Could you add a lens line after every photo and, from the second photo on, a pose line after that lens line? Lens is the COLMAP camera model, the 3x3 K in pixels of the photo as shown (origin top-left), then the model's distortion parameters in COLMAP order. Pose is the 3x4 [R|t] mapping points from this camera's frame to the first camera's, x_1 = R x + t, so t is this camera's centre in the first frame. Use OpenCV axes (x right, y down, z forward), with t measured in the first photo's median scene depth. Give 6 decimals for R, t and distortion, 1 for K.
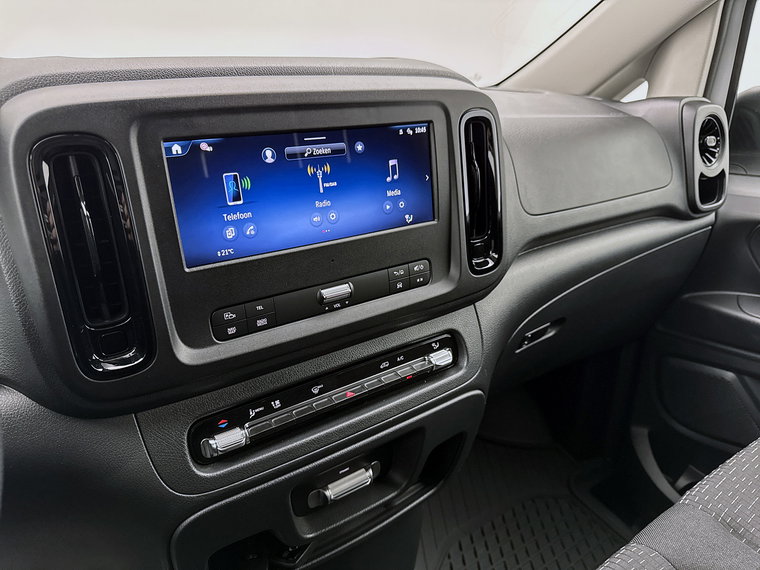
lens RADIAL K [[538.8, 0, 380.0], [0, 538.8, 285.0], [0, 0, 1]] dist [0.042207, -0.077442]
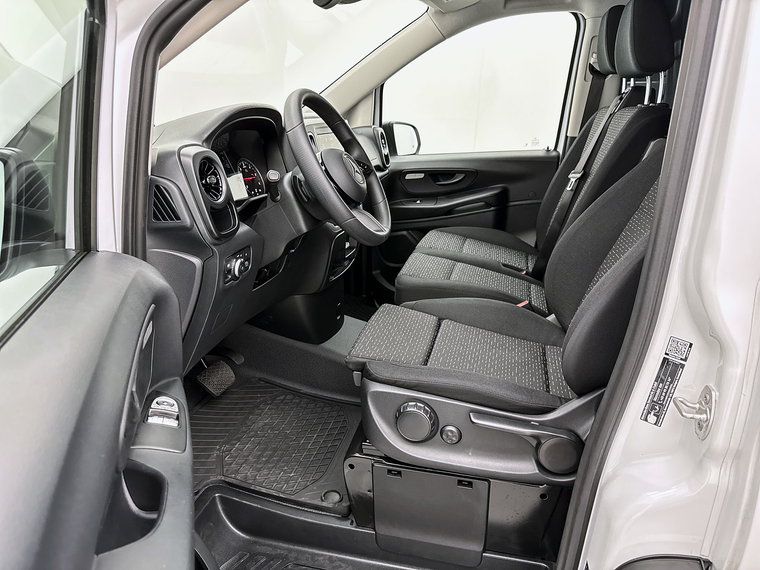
lens RADIAL K [[538.8, 0, 380.0], [0, 538.8, 285.0], [0, 0, 1]] dist [0.042207, -0.077442]
pose [[0.743454, -0.198521, 0.638643, -1.980231], [0.245730, 0.969219, 0.015221, 0.603538], [-0.622007, 0.145618, 0.769352, -1.513053]]
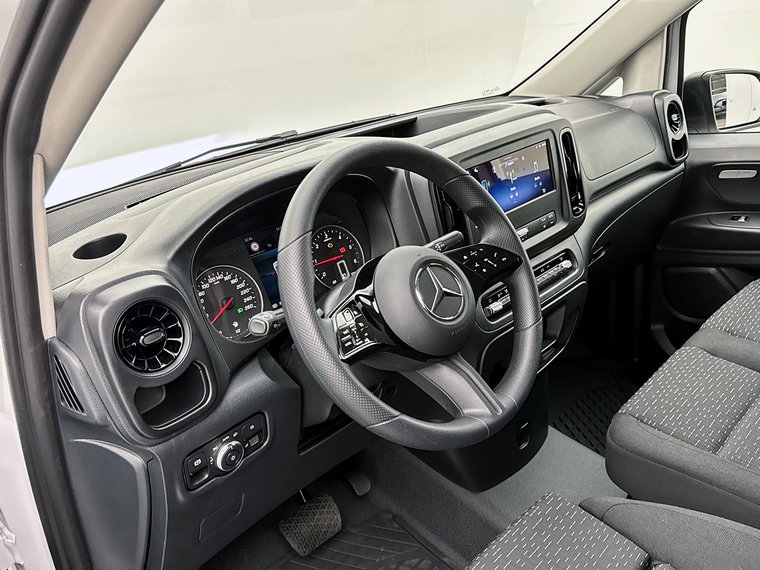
lens RADIAL K [[647.9, 0, 380.0], [0, 647.9, 285.0], [0, 0, 1]] dist [-0.001434, -0.007756]
pose [[0.977946, -0.171774, 0.118807, -0.805068], [0.173798, 0.984758, -0.006816, 0.114479], [-0.115826, 0.027314, 0.992894, -1.140599]]
